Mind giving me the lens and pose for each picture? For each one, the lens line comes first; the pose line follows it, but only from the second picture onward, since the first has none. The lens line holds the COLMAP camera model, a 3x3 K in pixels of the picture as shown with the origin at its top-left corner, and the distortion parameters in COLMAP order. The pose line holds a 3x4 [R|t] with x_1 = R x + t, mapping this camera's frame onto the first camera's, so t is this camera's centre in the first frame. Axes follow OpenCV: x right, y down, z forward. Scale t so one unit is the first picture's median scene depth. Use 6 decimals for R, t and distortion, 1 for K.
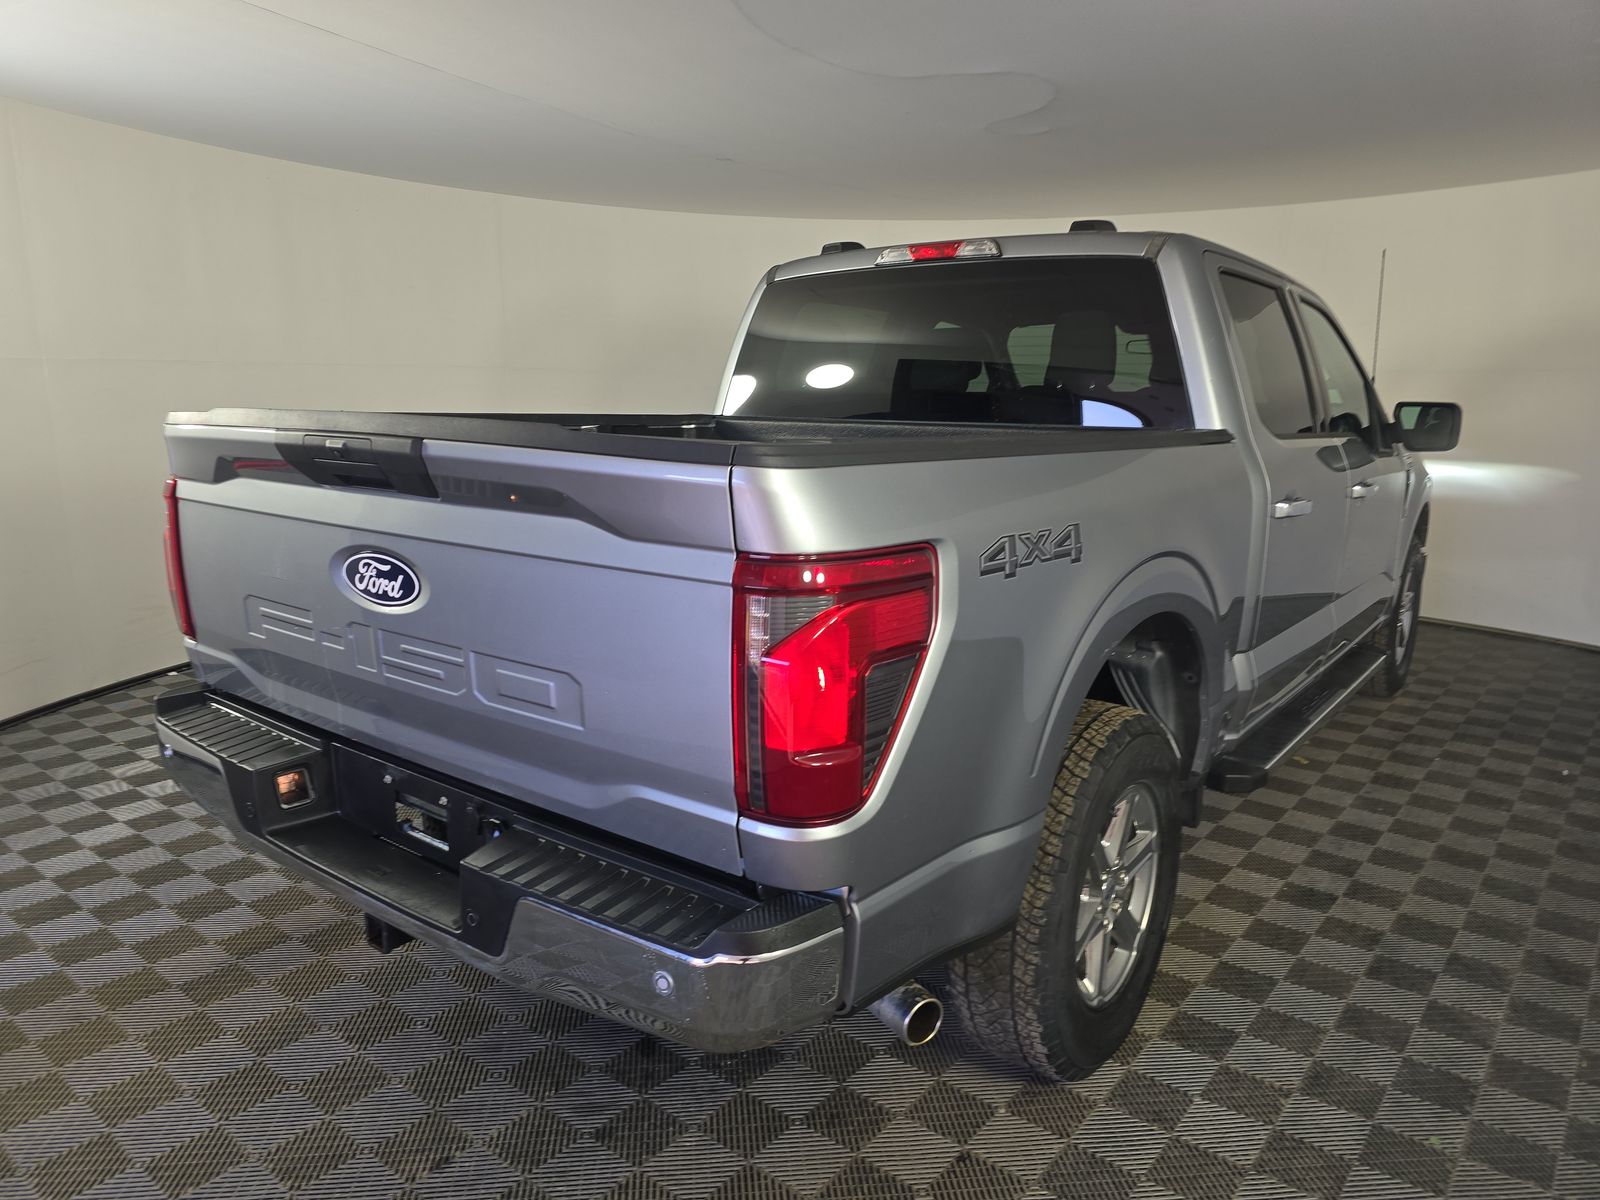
lens RADIAL K [[1076.4, 0, 801.1], [0, 1076.4, 607.1], [0, 0, 1]] dist [0.051269, -0.023450]
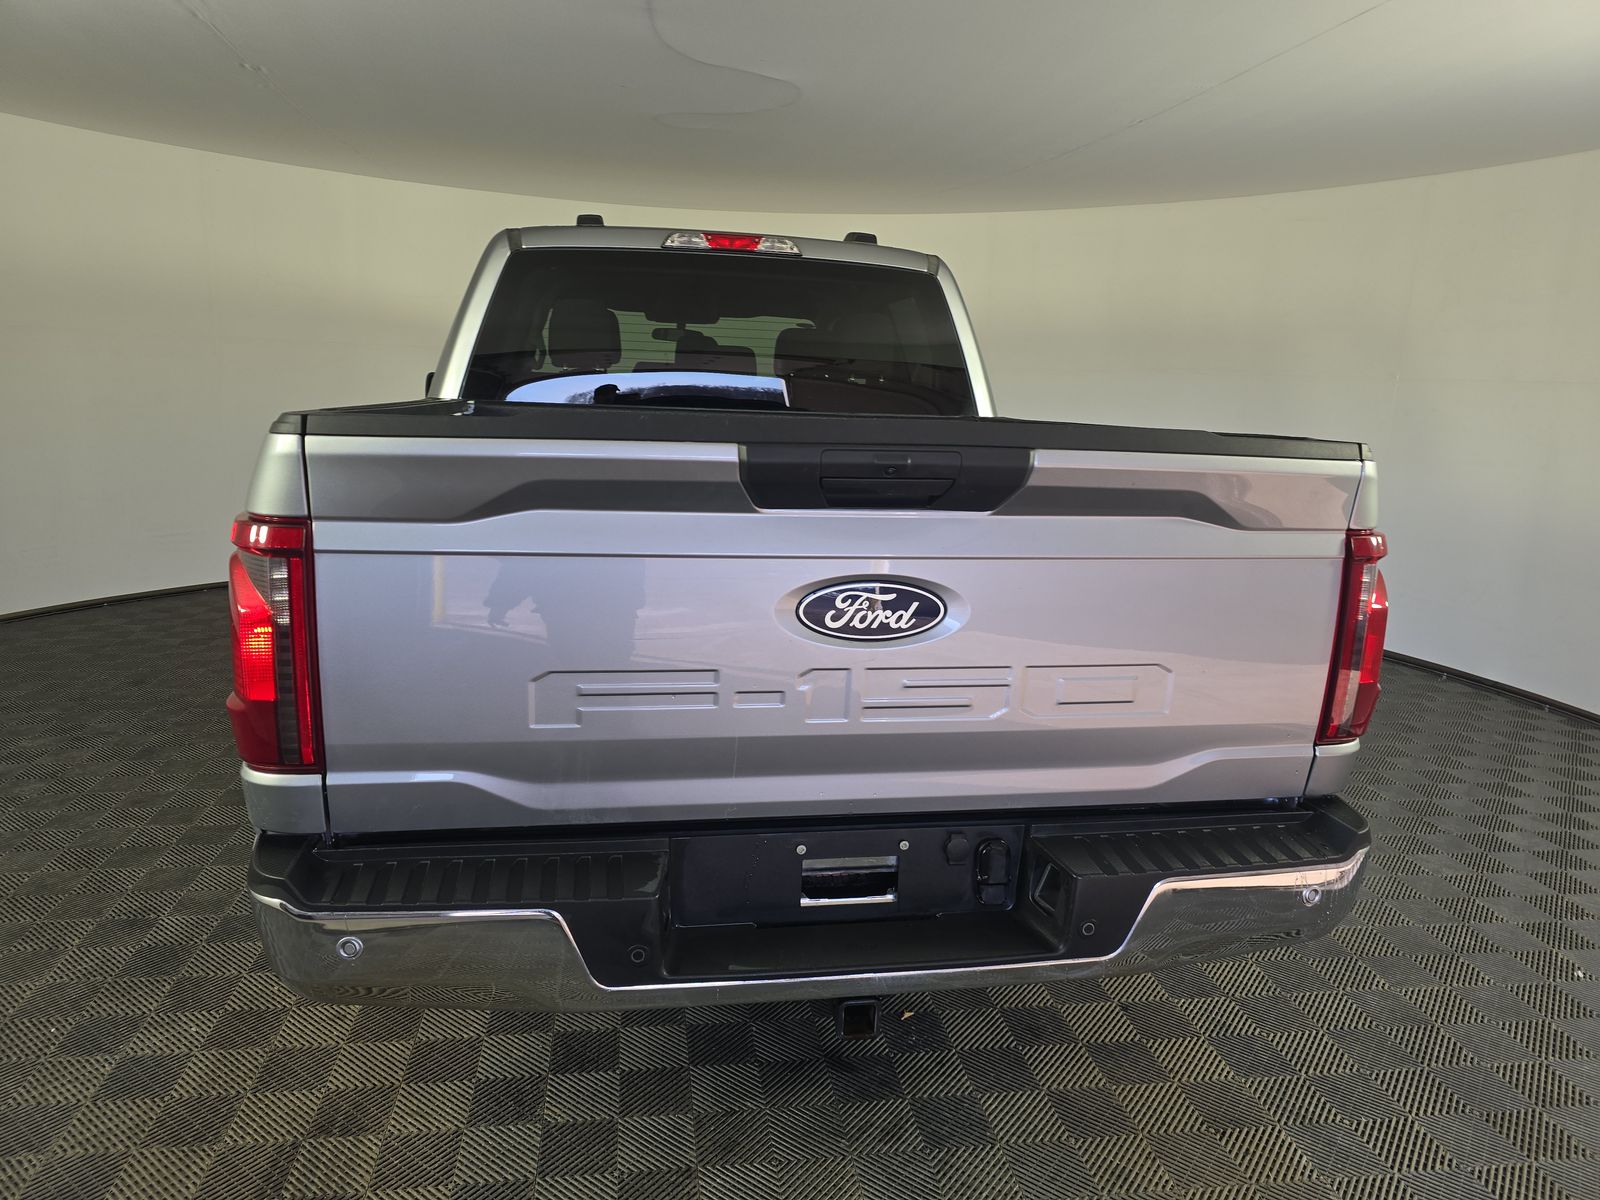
lens RADIAL K [[1076.4, 0, 795.0], [0, 1076.4, 600.7], [0, 0, 1]] dist [0.051269, -0.023450]
pose [[0.672159, -0.137368, 0.727552, -0.846290], [0.120919, 0.989812, 0.075171, -0.085370], [-0.730466, 0.037448, 0.681922, 0.367524]]
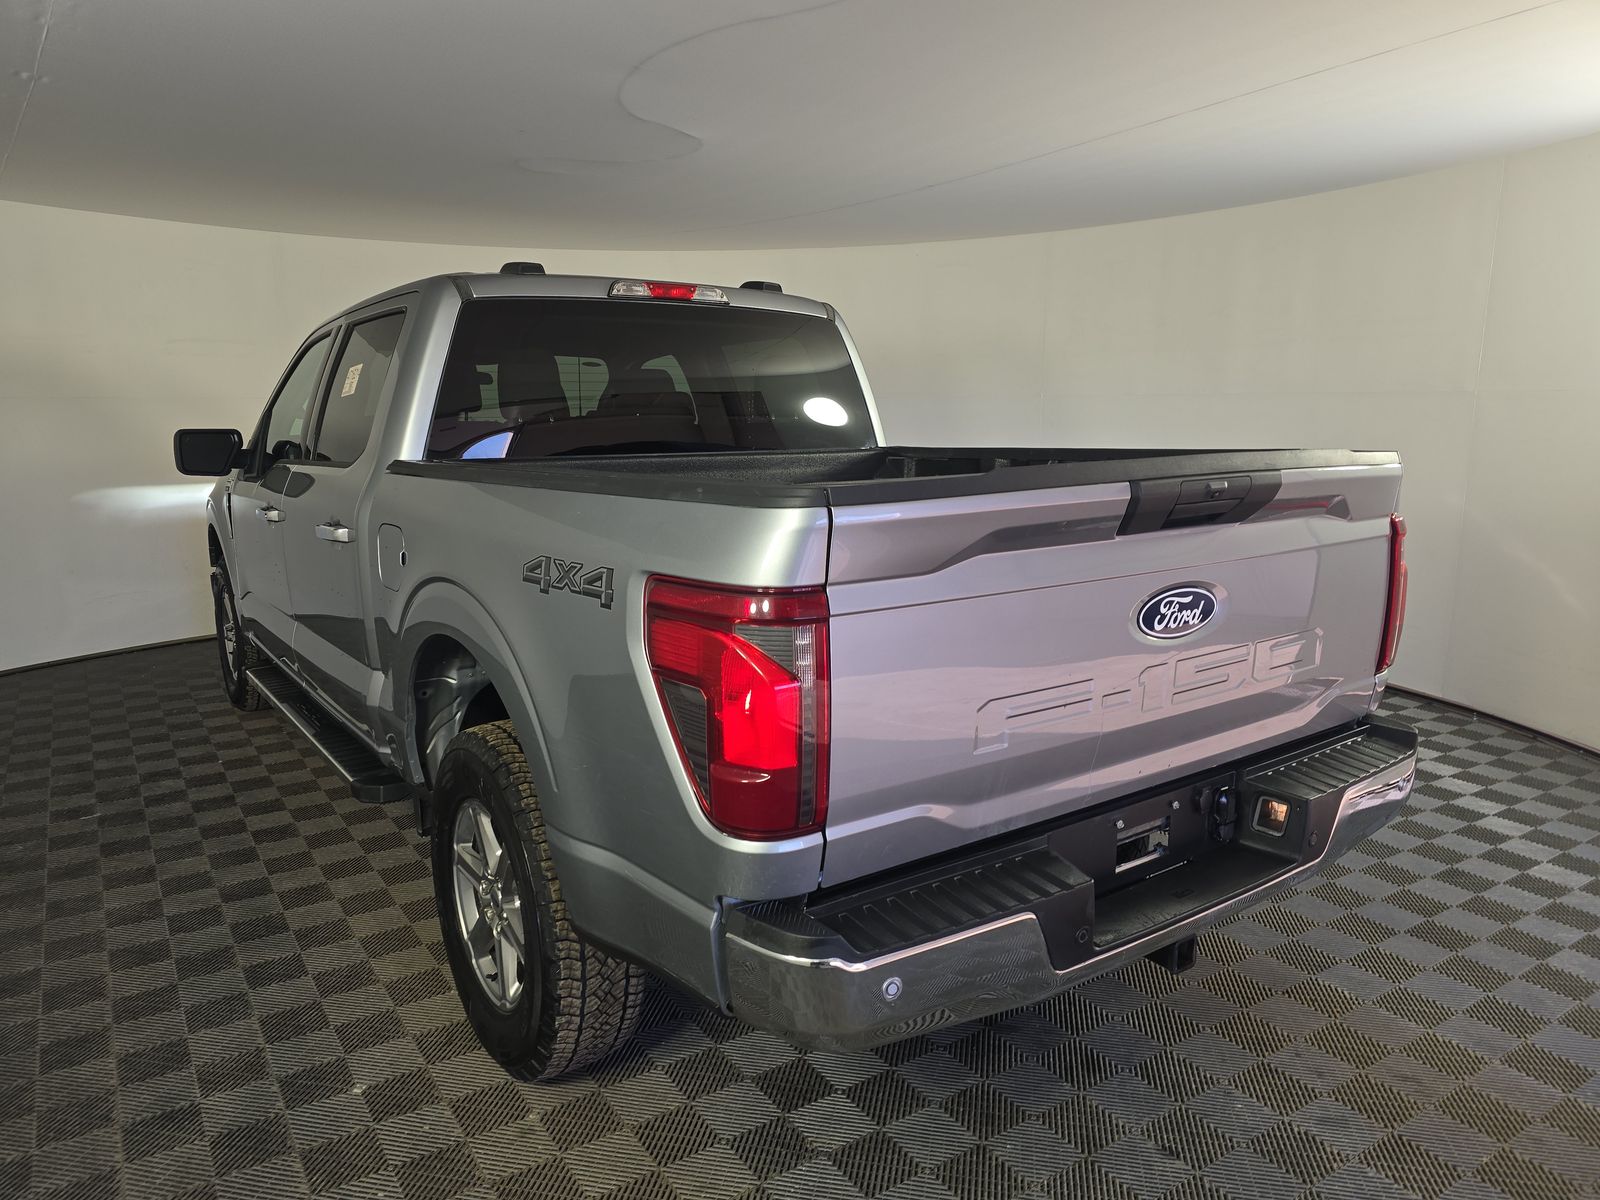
lens RADIAL K [[1076.4, 0, 787.4], [0, 1076.4, 610.6], [0, 0, 1]] dist [0.051269, -0.023450]
pose [[0.295955, -0.187792, 0.936560, -1.186722], [0.202150, 0.970589, 0.130736, -0.193289], [-0.933566, 0.150633, 0.325213, 0.812362]]
